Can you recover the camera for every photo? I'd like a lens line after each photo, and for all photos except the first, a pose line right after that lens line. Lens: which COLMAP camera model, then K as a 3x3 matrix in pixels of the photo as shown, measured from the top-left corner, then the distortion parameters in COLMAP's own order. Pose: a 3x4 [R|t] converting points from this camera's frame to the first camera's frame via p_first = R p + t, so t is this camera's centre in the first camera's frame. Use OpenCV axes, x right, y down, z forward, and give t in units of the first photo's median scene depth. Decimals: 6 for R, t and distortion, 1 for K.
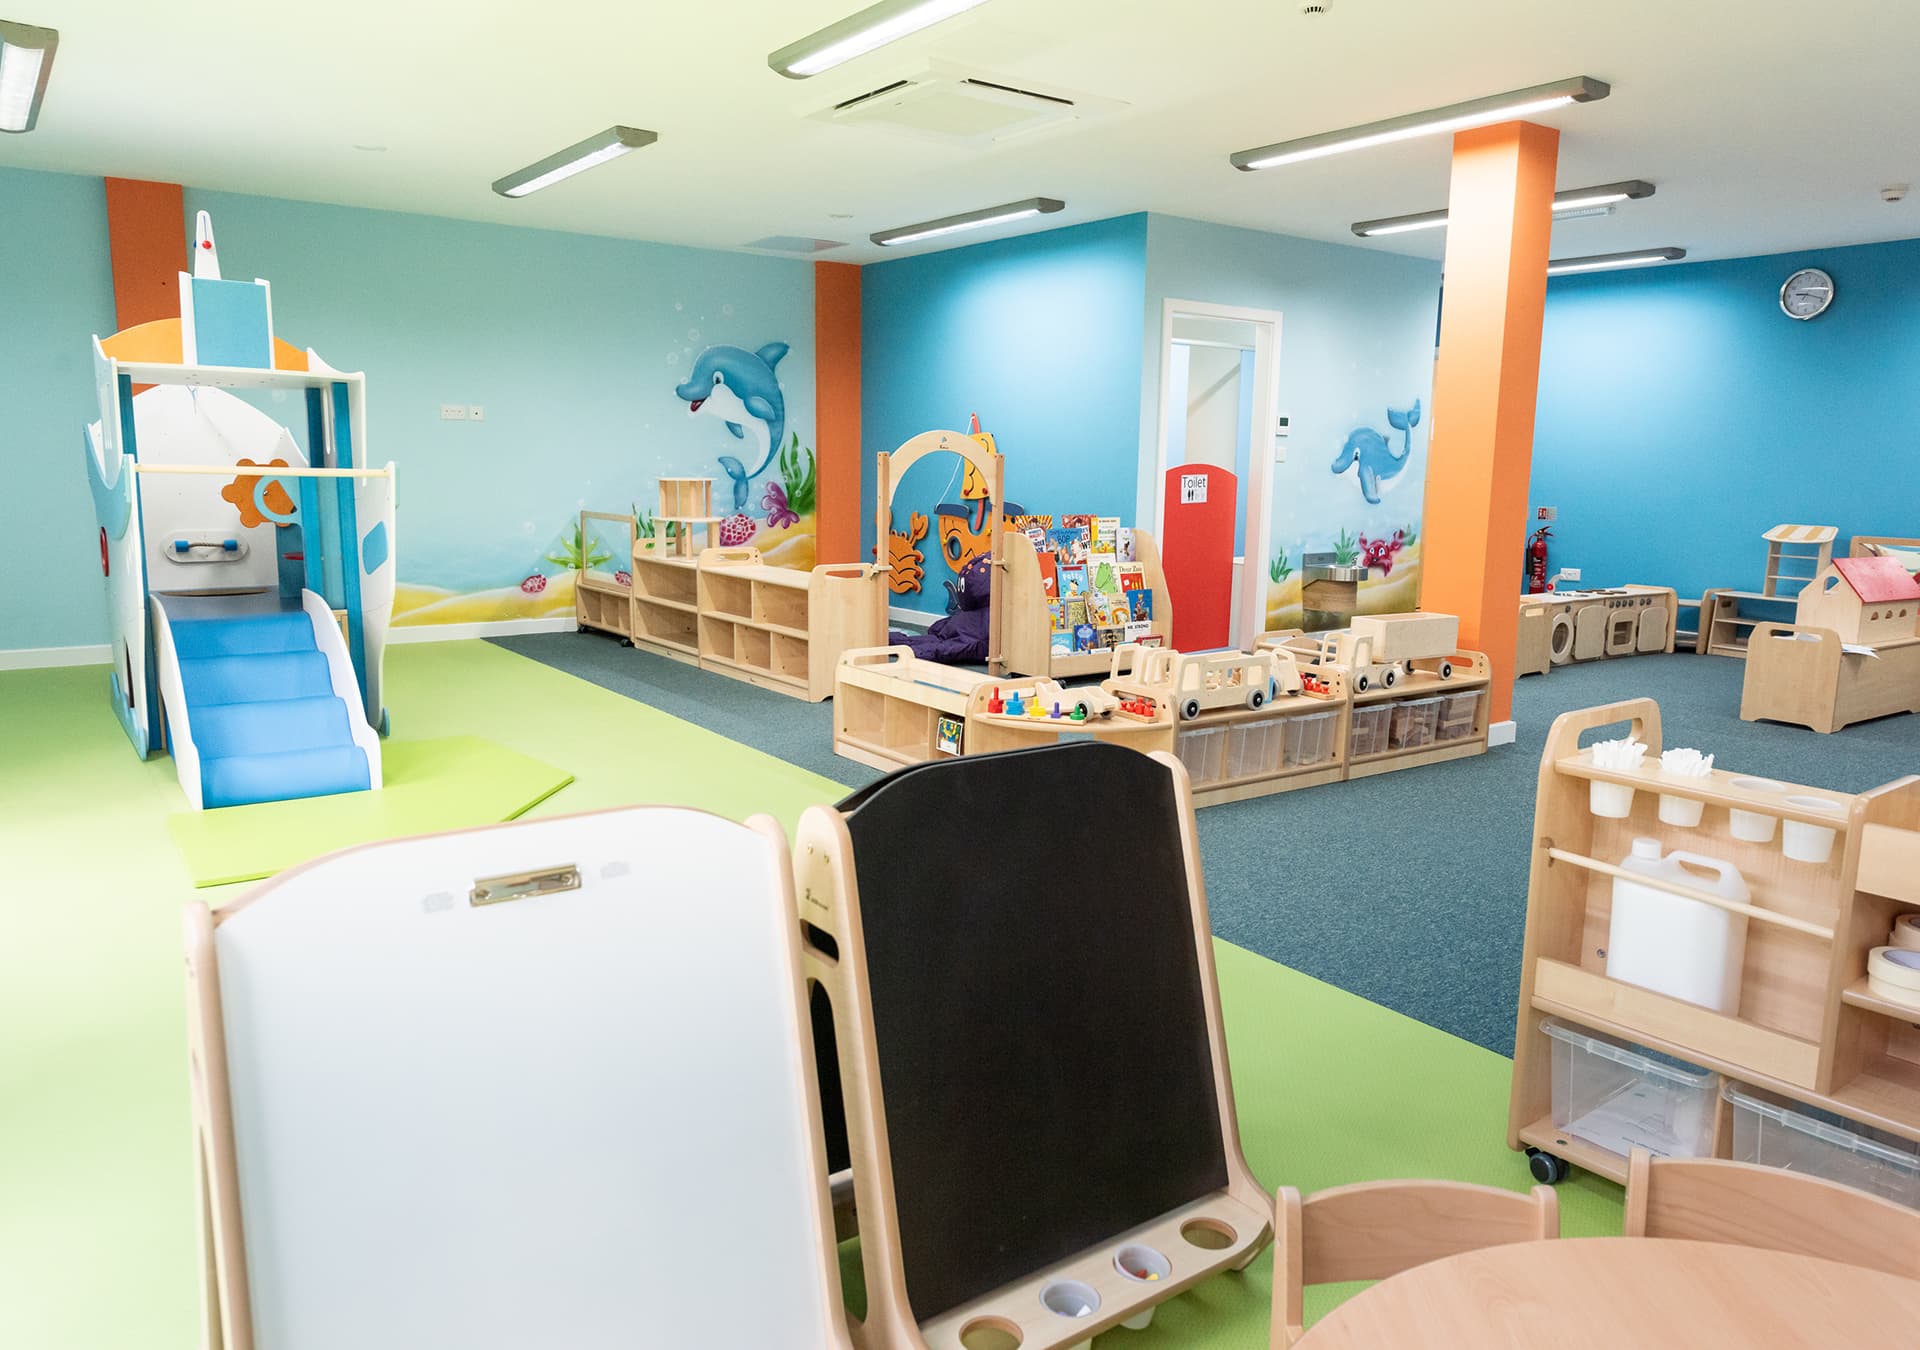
lens RADIAL K [[1357.5, 0, 965.2], [0, 1357.5, 680.4], [0, 0, 1]] dist [0.025228, -0.019196]
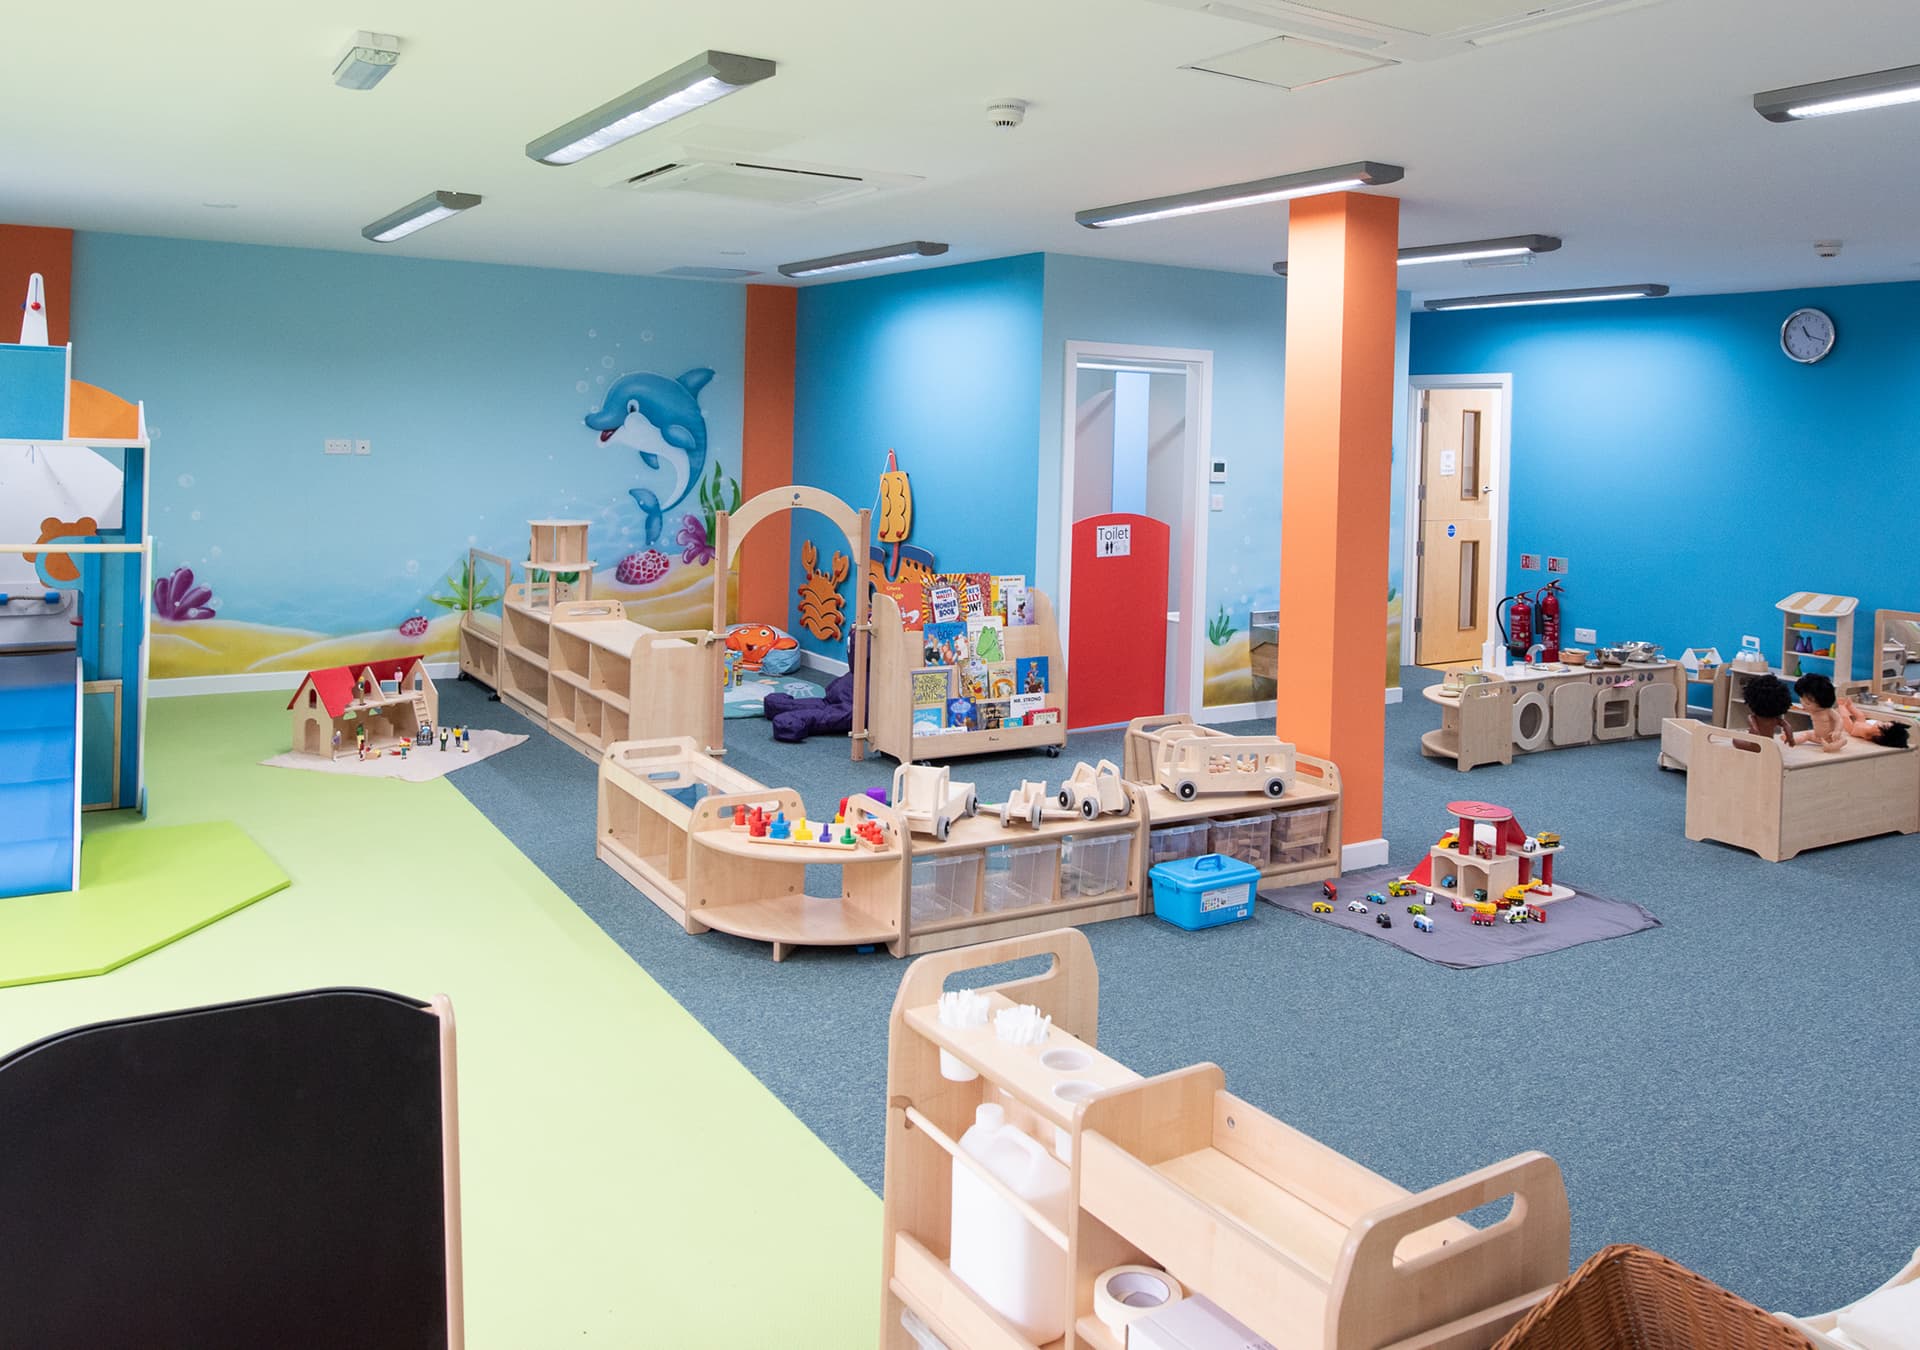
lens RADIAL K [[1538.6, 0, 965.0], [0, 1538.6, 440.3], [0, 0, 1]] dist [0.005206, -0.019626]
pose [[0.996197, 0.012151, -0.086284, 0.144675], [-0.025448, 0.987630, -0.154722, -0.042493], [0.083336, 0.156329, 0.984183, -0.023271]]
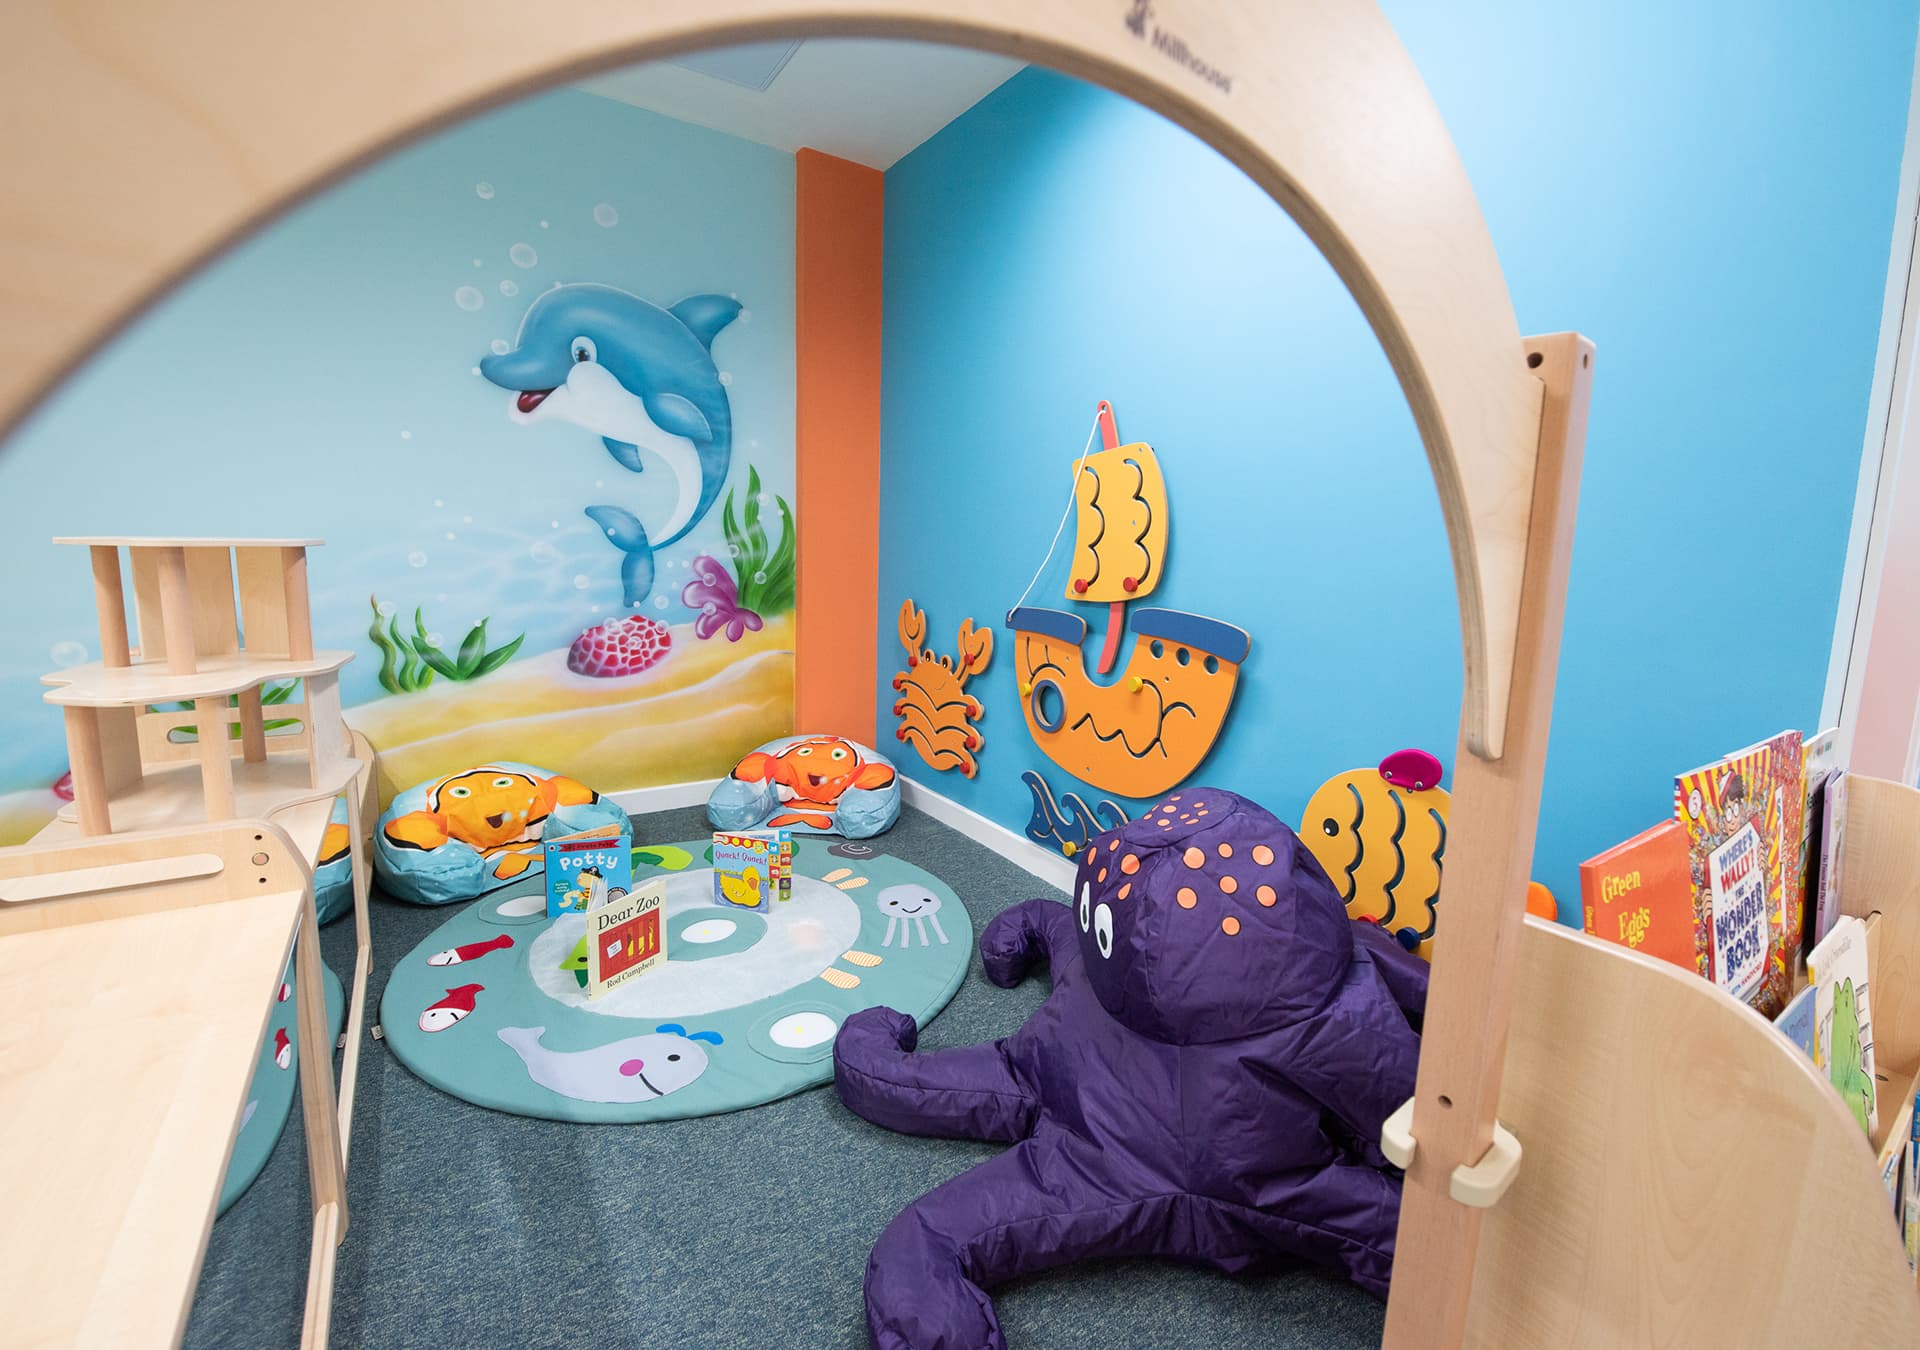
lens RADIAL K [[812.7, 0, 993.9], [0, 812.7, 659.1], [0, 0, 1]] dist [-0.018379, -0.000225]
pose [[0.999217, 0.020126, -0.034069, -0.017704], [-0.020937, 0.999502, -0.023604, -0.108459], [0.033577, 0.024299, 0.999141, 0.740660]]
